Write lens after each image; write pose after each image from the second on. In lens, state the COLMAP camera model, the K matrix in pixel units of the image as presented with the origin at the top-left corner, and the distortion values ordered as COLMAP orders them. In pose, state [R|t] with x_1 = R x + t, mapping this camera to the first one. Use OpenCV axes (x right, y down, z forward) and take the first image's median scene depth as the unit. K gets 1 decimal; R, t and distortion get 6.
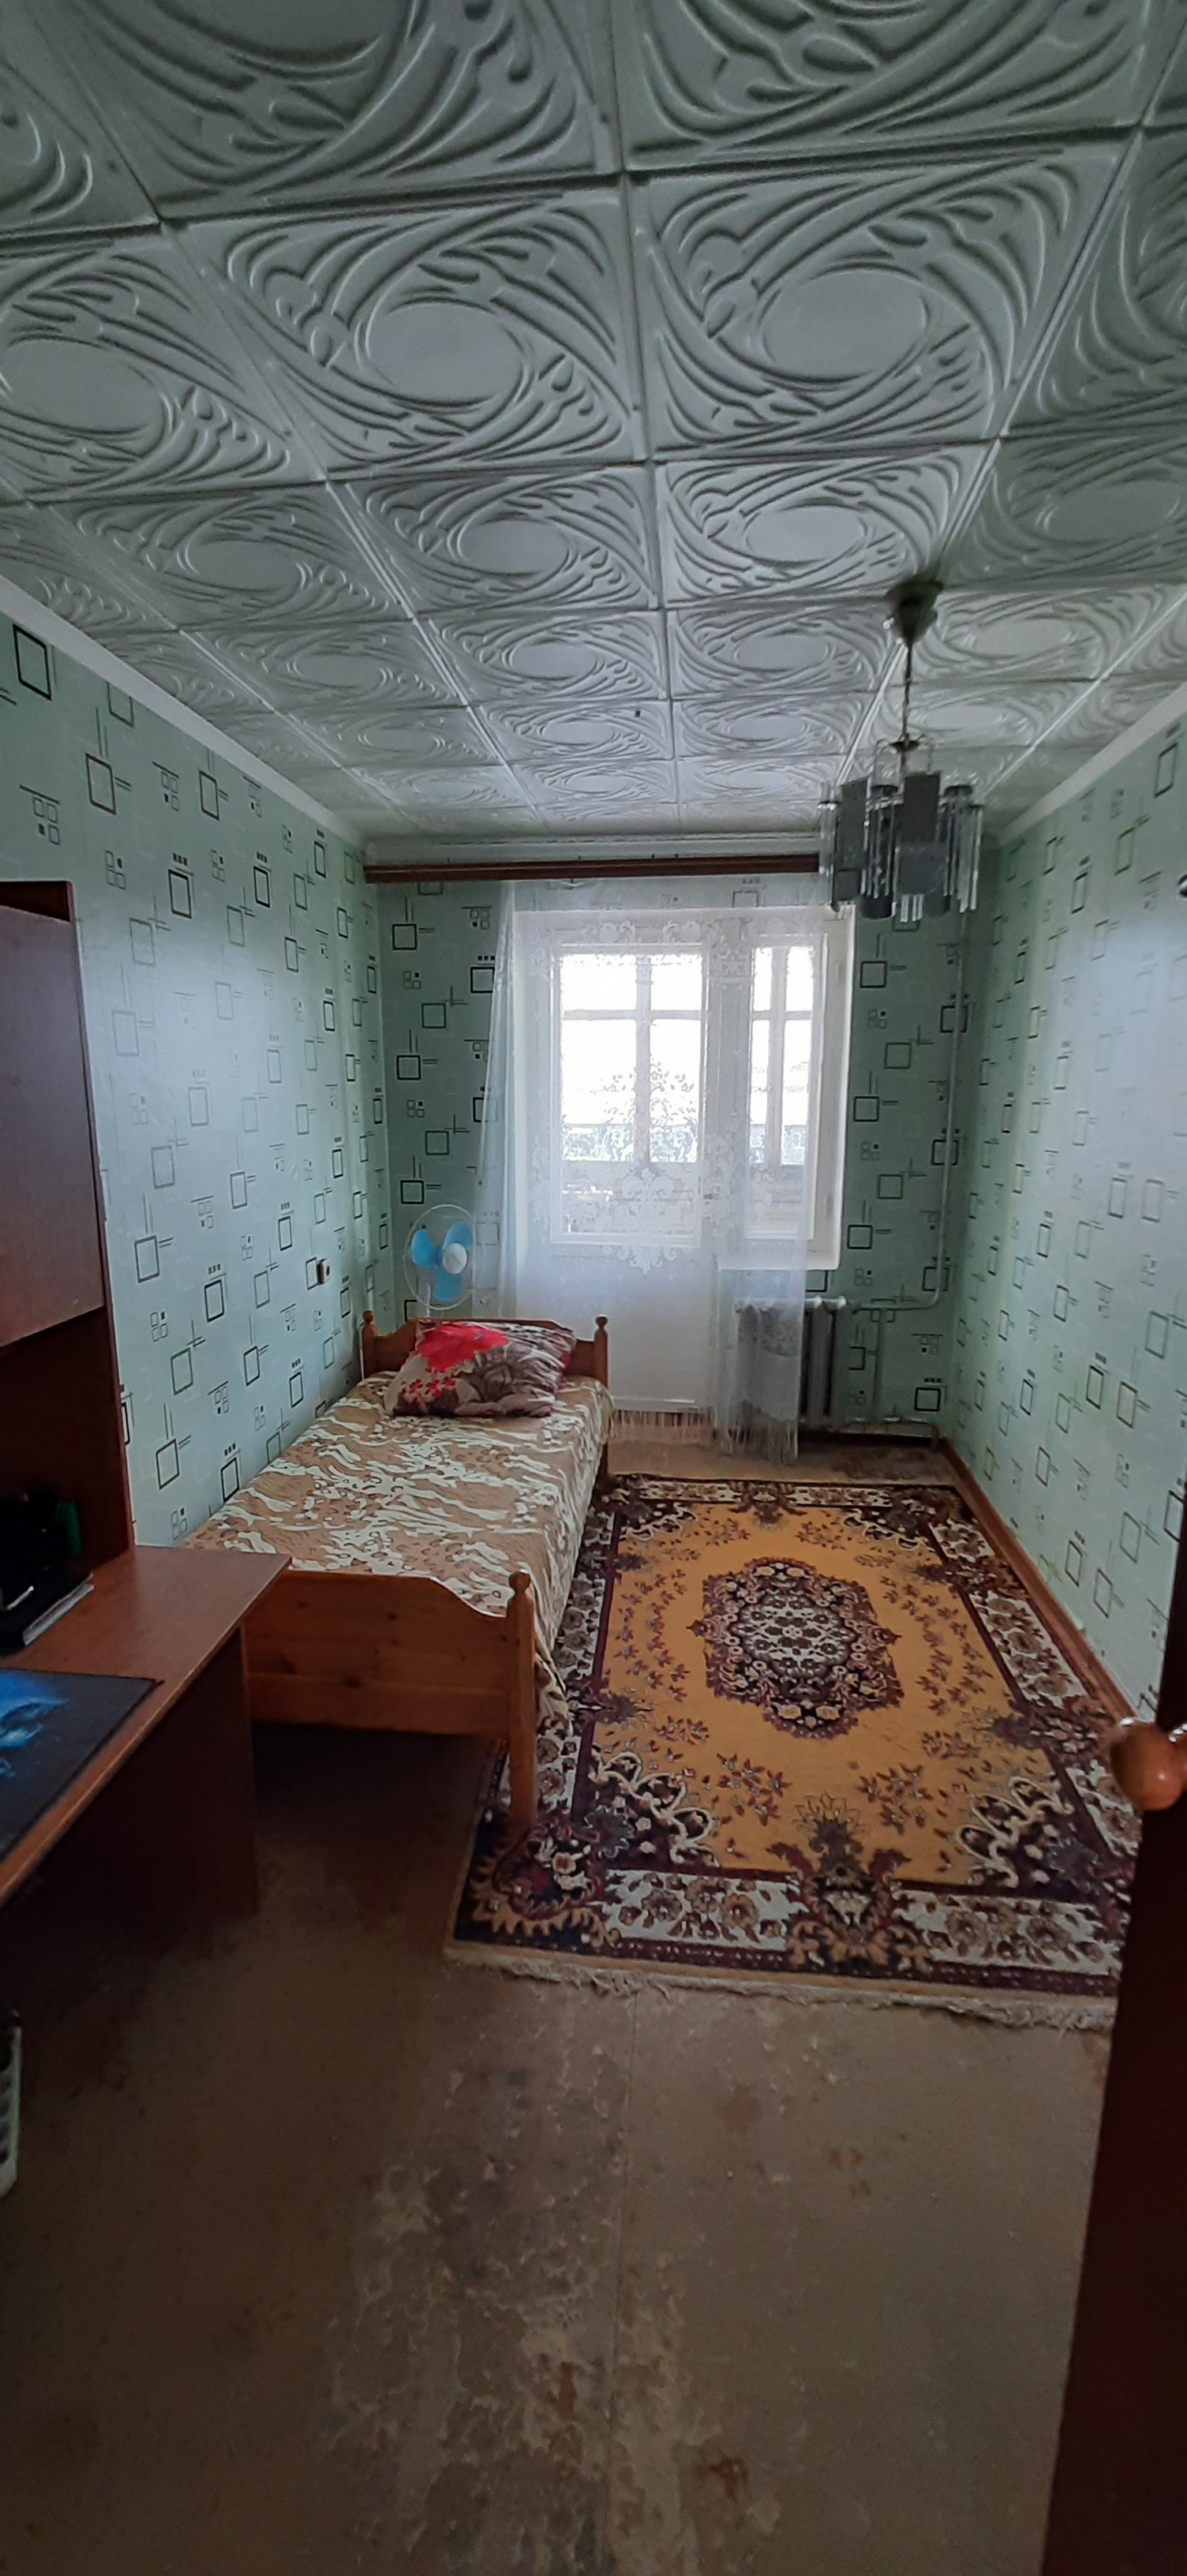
lens RADIAL K [[1023.0, 0, 580.7], [0, 1023.0, 1304.2], [0, 0, 1]] dist [-0.002342, 0.000295]
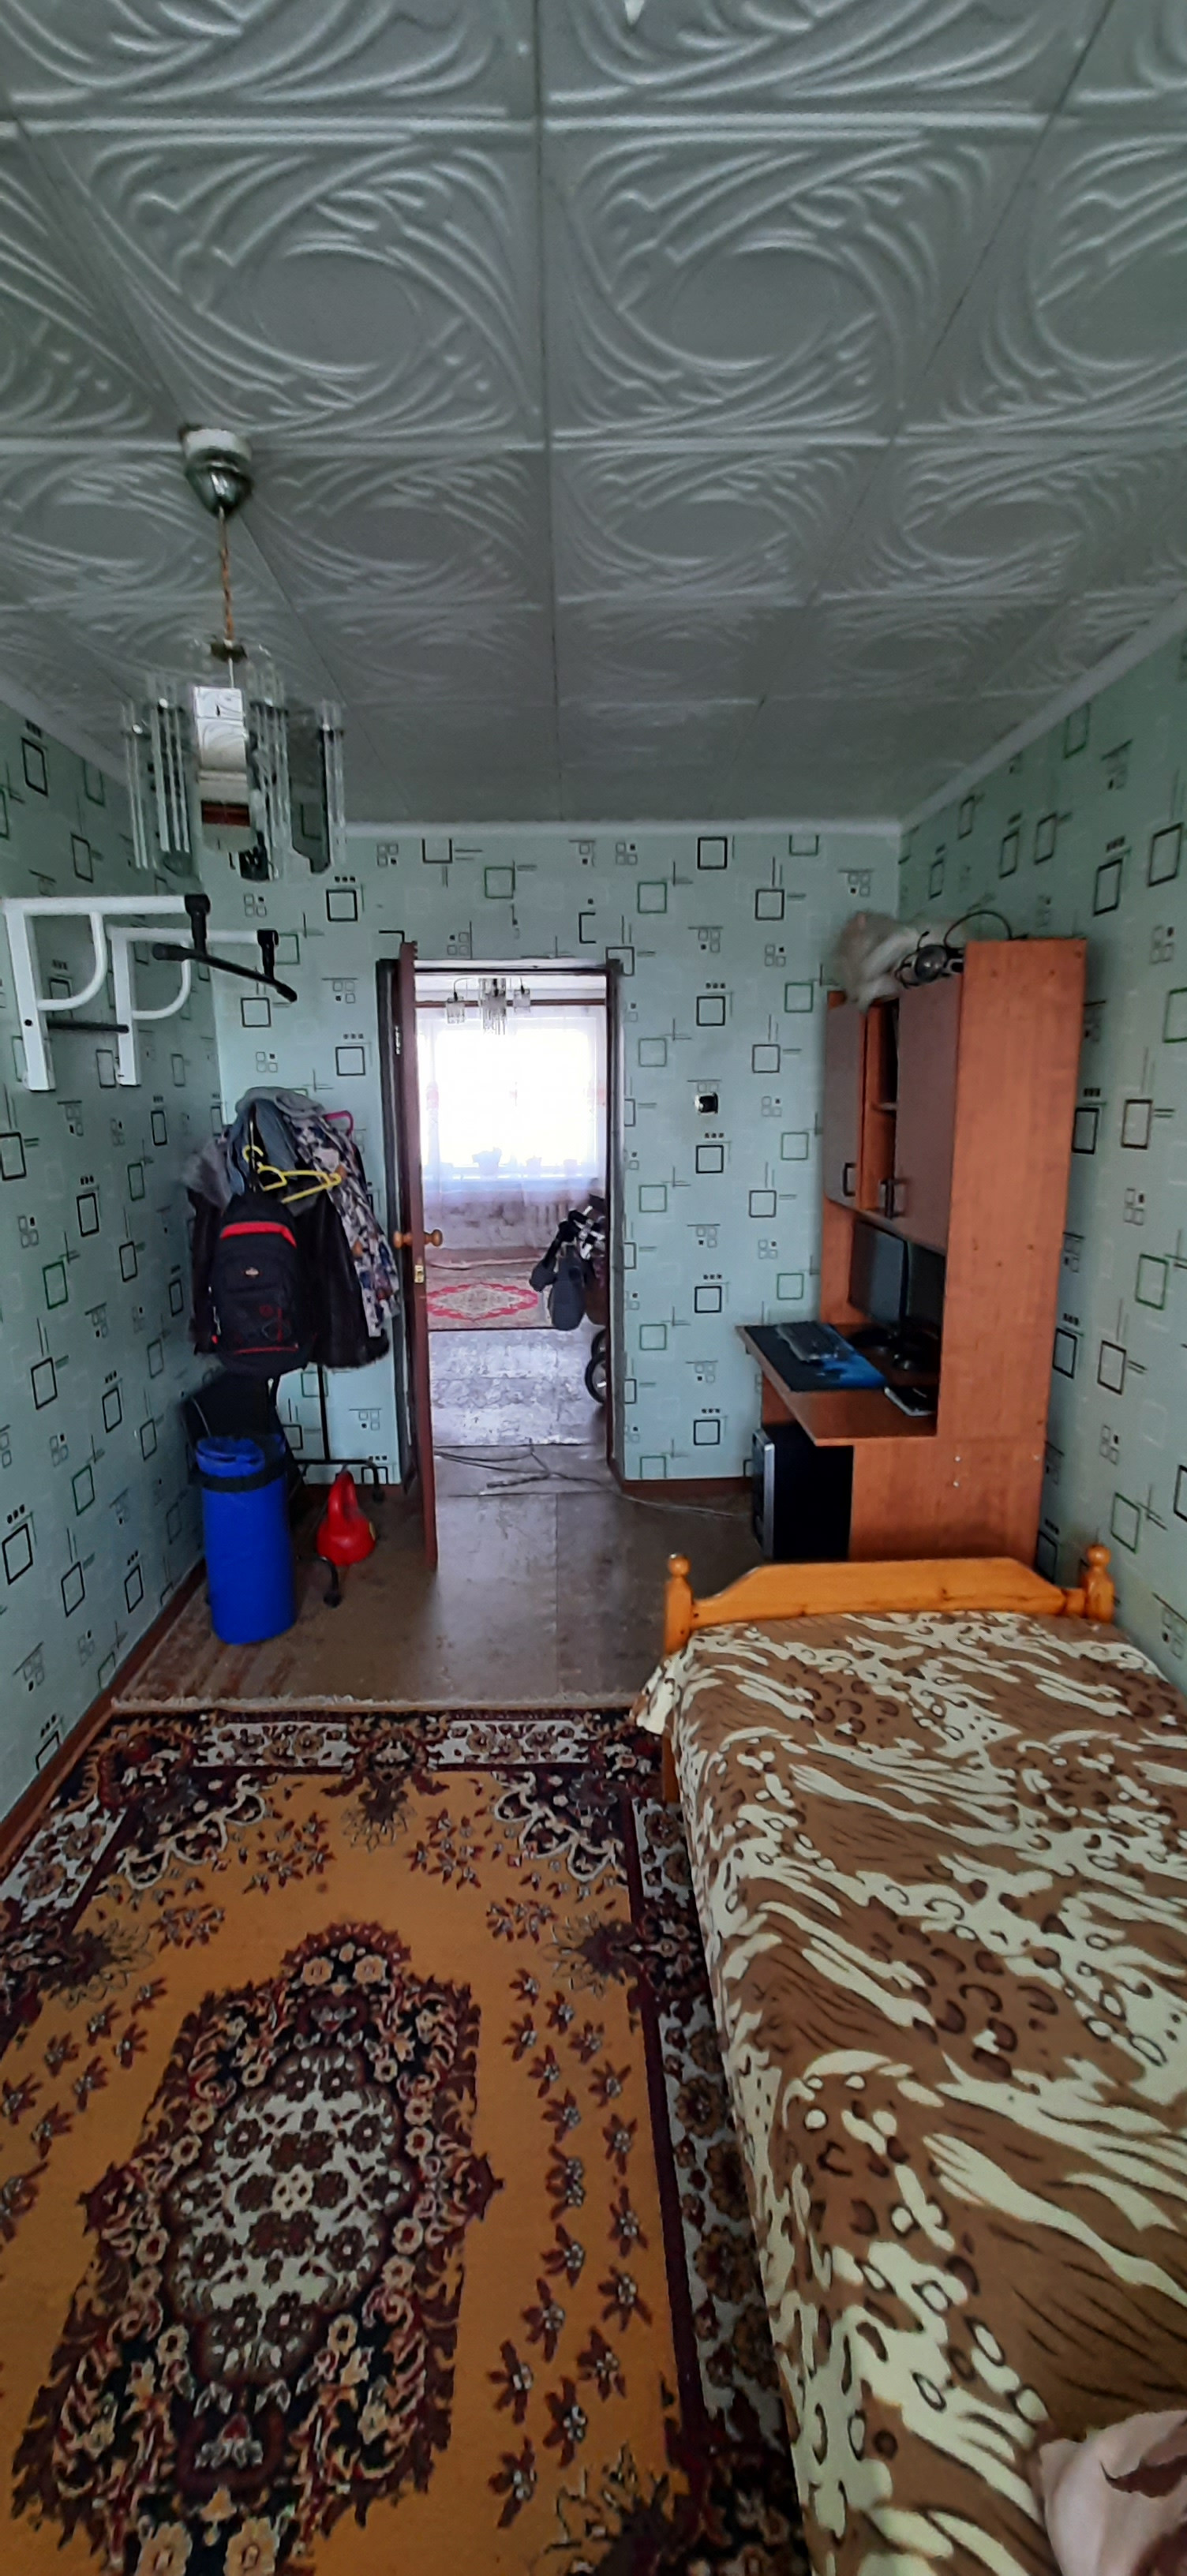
lens RADIAL K [[1023.0, 0, 580.7], [0, 1023.0, 1304.2], [0, 0, 1]] dist [-0.002342, 0.000295]
pose [[-0.991673, 0.038922, -0.122755, 0.142272], [-0.014707, 0.912765, 0.408221, -0.364080], [0.127935, 0.406628, -0.904592, 1.655829]]
